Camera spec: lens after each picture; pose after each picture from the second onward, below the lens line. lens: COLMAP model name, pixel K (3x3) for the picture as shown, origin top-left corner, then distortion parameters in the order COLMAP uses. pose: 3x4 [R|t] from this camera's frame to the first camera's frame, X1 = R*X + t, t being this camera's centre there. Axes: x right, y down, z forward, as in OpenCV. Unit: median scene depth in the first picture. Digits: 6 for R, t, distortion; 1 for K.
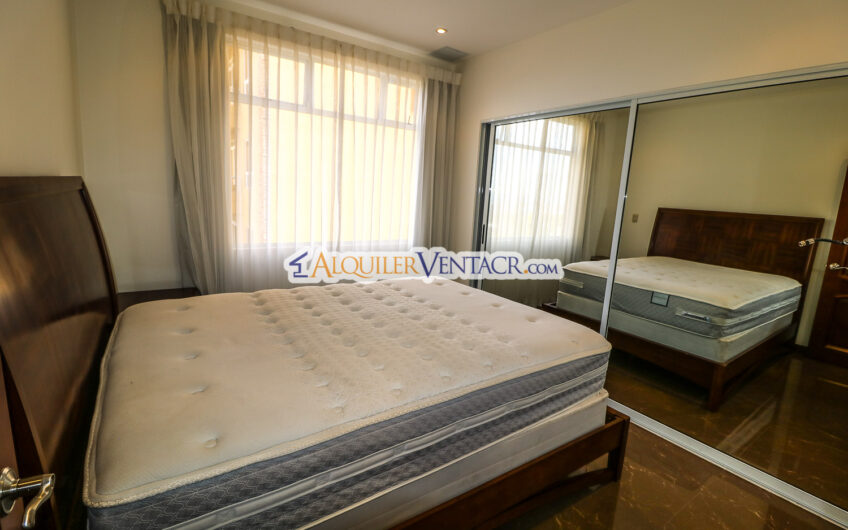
lens RADIAL K [[392.4, 0, 426.9], [0, 392.4, 257.5], [0, 0, 1]] dist [0.001037, -0.015410]
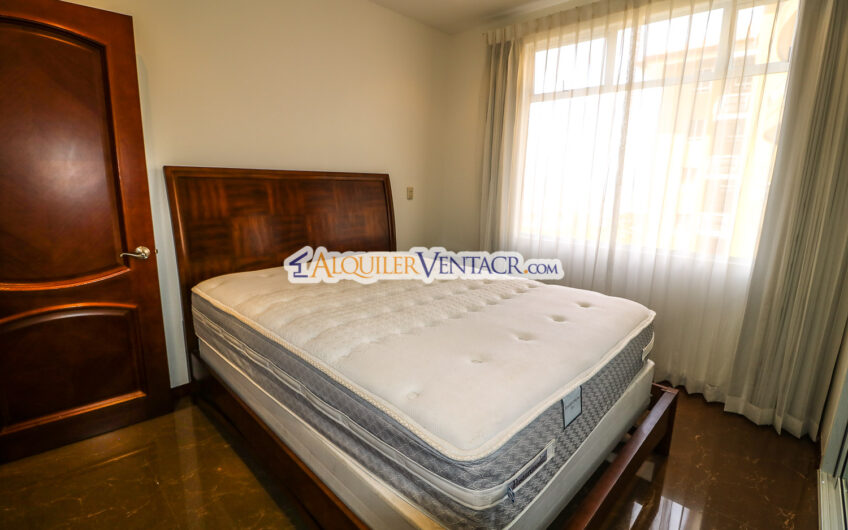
lens RADIAL K [[392.4, 0, 426.9], [0, 392.4, 257.5], [0, 0, 1]] dist [0.001037, -0.015410]
pose [[0.210424, 0.143374, -0.967040, 0.641891], [-0.173430, 0.978972, 0.107405, -0.042502], [0.962104, 0.145113, 0.230865, 0.585560]]
